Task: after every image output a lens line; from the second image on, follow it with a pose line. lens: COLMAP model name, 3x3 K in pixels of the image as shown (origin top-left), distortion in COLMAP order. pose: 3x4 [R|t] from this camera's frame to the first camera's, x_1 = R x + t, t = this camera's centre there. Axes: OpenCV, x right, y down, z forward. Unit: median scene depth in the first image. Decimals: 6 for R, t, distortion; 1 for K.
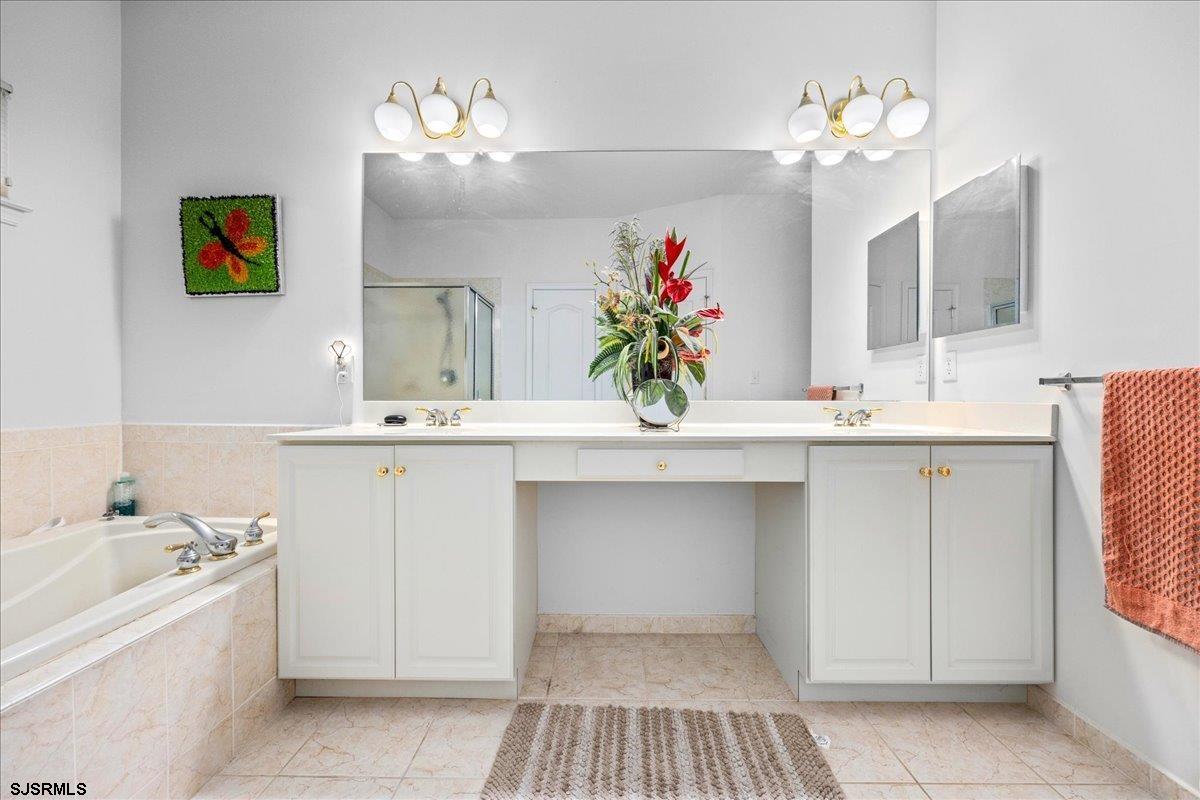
lens RADIAL K [[479.0, 0, 597.7], [0, 479.0, 402.0], [0, 0, 1]] dist [-0.003274, 0.000049]
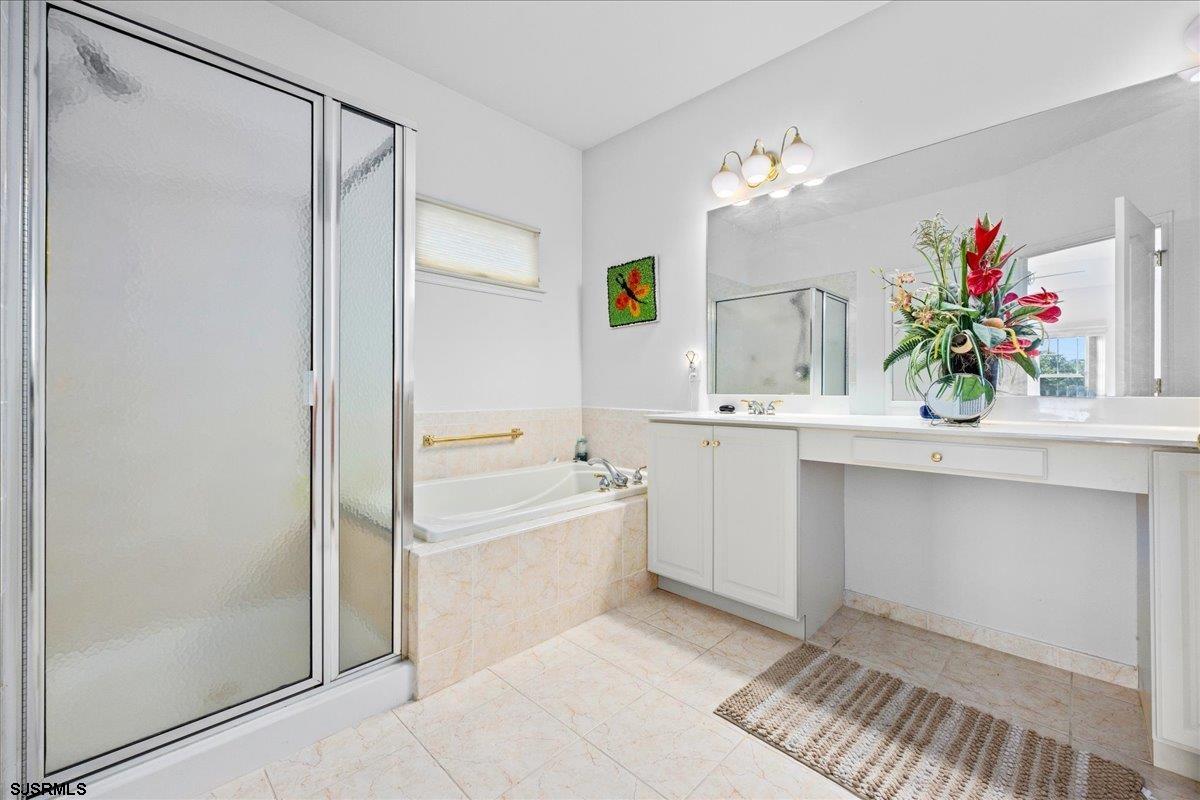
lens RADIAL K [[479.0, 0, 597.7], [0, 479.0, 402.0], [0, 0, 1]] dist [-0.003274, 0.000049]
pose [[0.720355, 0.017543, -0.693383, 0.263303], [-0.008382, 0.999827, 0.016588, 0.000011], [0.693555, -0.006137, 0.720378, -0.218021]]
